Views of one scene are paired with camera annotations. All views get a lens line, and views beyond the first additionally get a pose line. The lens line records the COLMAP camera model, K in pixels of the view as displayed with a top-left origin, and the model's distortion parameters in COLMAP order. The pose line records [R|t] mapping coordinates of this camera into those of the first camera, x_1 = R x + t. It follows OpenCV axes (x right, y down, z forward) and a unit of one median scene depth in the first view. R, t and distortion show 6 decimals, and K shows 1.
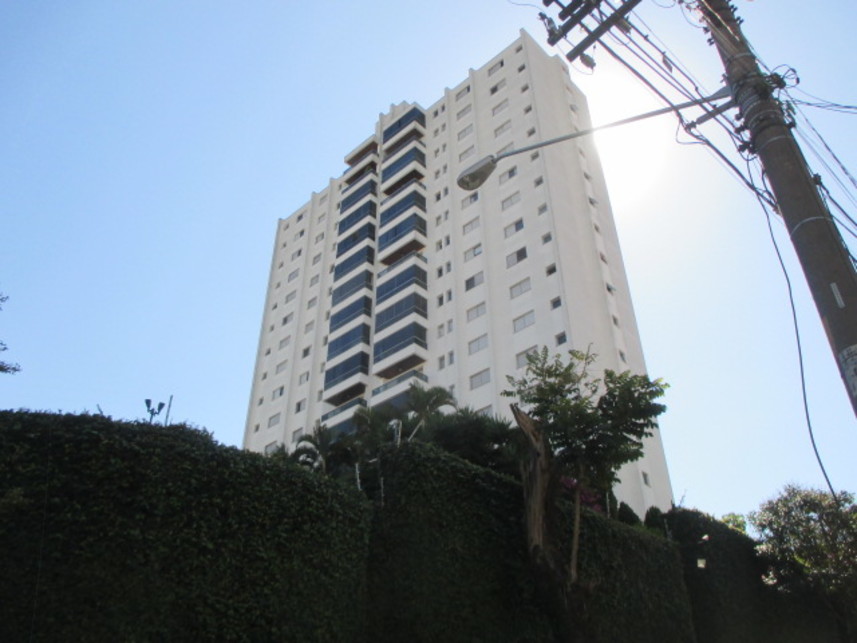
lens RADIAL K [[718.2, 0, 456.2], [0, 718.2, 307.0], [0, 0, 1]] dist [-0.041007, 0.016330]
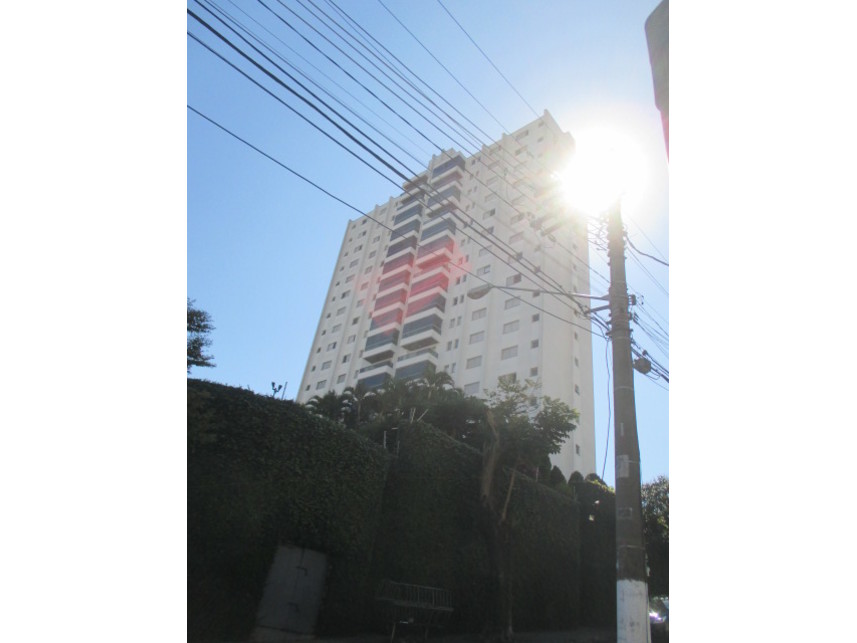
lens RADIAL K [[536.3, 0, 449.3], [0, 536.3, 323.7], [0, 0, 1]] dist [-0.066875, 0.002868]
pose [[0.987857, 0.153076, -0.026558, 0.002745], [-0.151298, 0.986699, 0.059440, -0.114036], [0.035304, -0.054700, 0.997878, -0.201776]]
